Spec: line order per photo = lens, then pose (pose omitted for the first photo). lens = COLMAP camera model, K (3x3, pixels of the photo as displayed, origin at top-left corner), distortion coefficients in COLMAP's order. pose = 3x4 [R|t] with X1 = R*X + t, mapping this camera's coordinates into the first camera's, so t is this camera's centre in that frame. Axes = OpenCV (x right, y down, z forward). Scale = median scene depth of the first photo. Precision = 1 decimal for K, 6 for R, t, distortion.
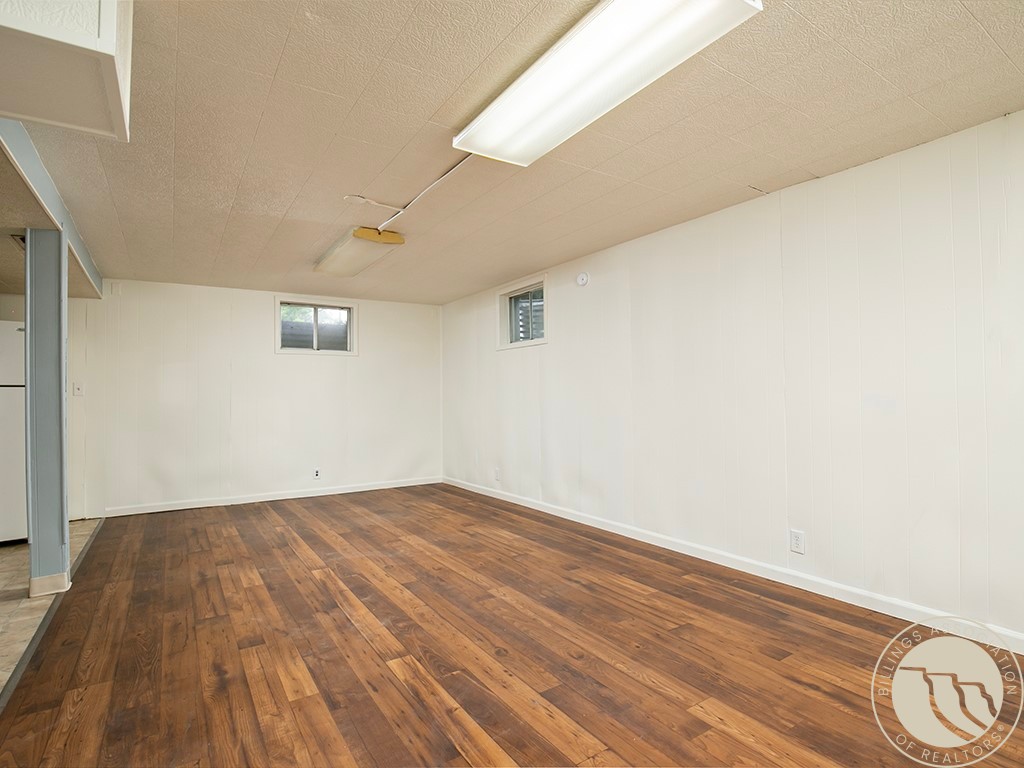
lens RADIAL K [[517.5, 0, 511.9], [0, 517.5, 477.4], [0, 0, 1]] dist [-0.002550, -0.000412]
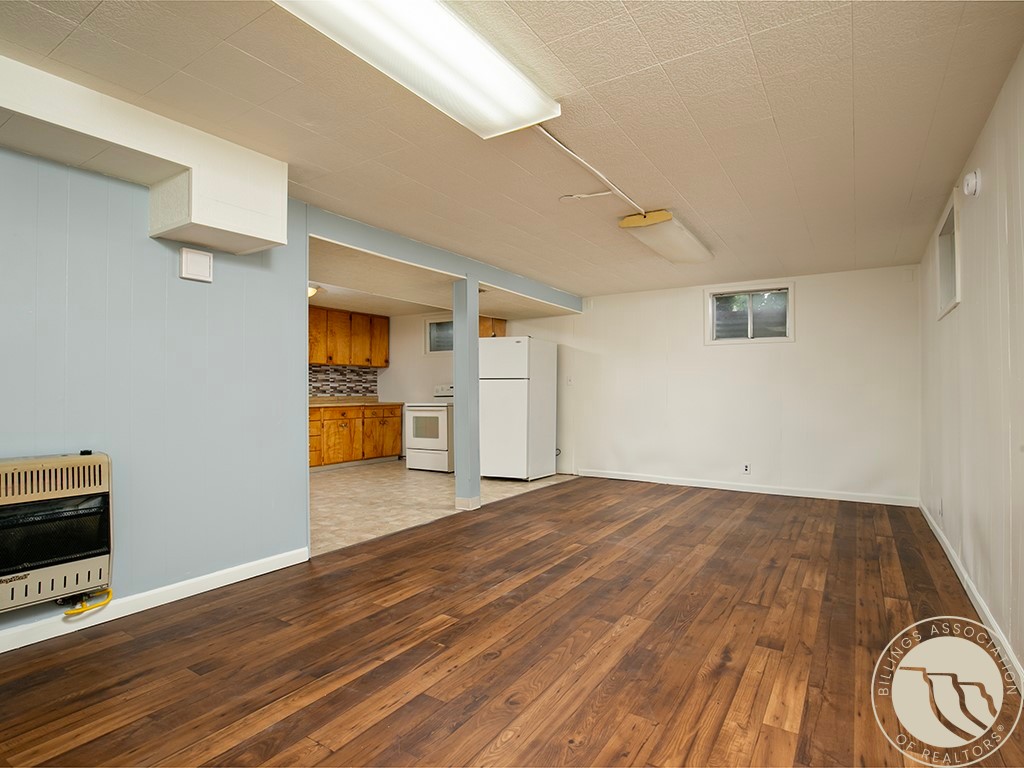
lens RADIAL K [[530.3, 0, 524.5], [0, 530.3, 384.4], [0, 0, 1]] dist [-0.002247, -0.000284]
pose [[0.414184, -0.005001, -0.910179, 0.609116], [-0.138846, 0.987934, -0.068611, -0.062061], [0.899541, 0.154792, 0.408492, 0.405882]]
